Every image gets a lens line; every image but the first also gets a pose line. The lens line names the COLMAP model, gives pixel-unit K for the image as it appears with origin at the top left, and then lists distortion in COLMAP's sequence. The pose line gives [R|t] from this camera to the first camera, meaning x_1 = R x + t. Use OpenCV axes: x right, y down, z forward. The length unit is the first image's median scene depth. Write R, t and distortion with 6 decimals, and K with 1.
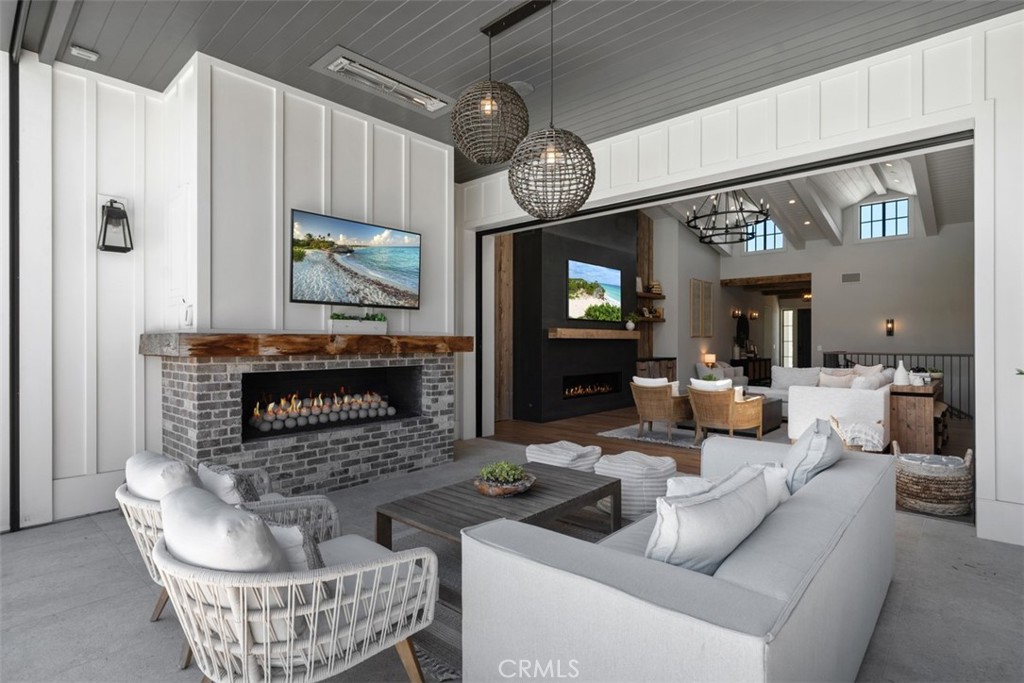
lens RADIAL K [[503.1, 0, 512.3], [0, 503.1, 341.9], [0, 0, 1]] dist [-0.001257, -0.000125]
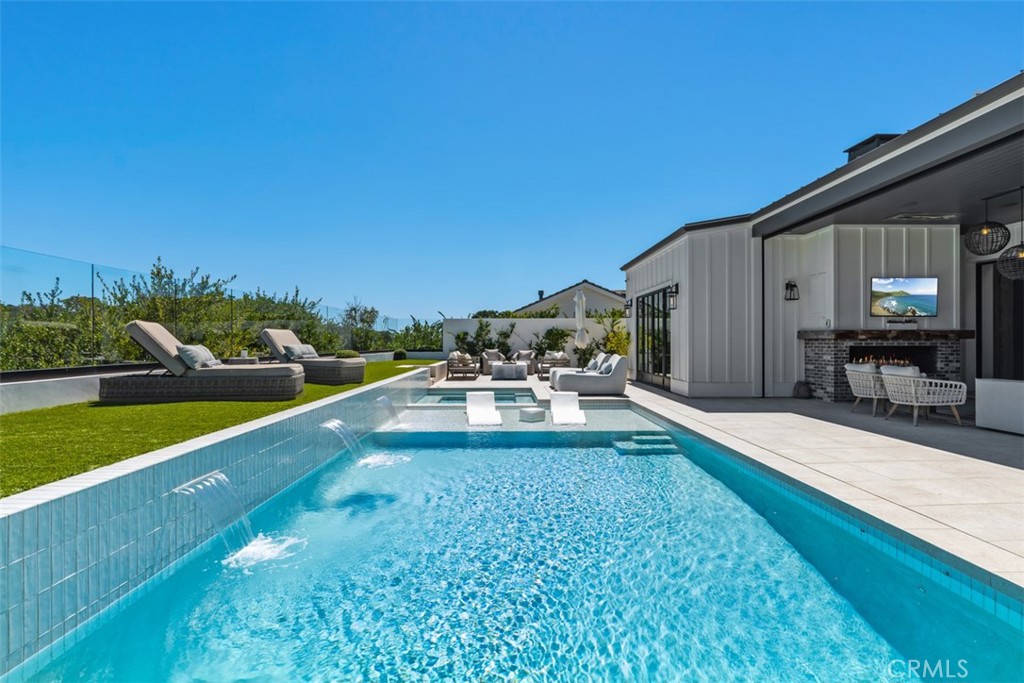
lens RADIAL K [[485.1, 0, 512.0], [0, 485.1, 339.4], [0, 0, 1]] dist [-0.003414, -0.001070]
pose [[0.674974, -0.001749, -0.737839, 0.092810], [0.001045, 0.999998, -0.001414, 0.027580], [0.737840, 0.000184, 0.674975, -1.617061]]
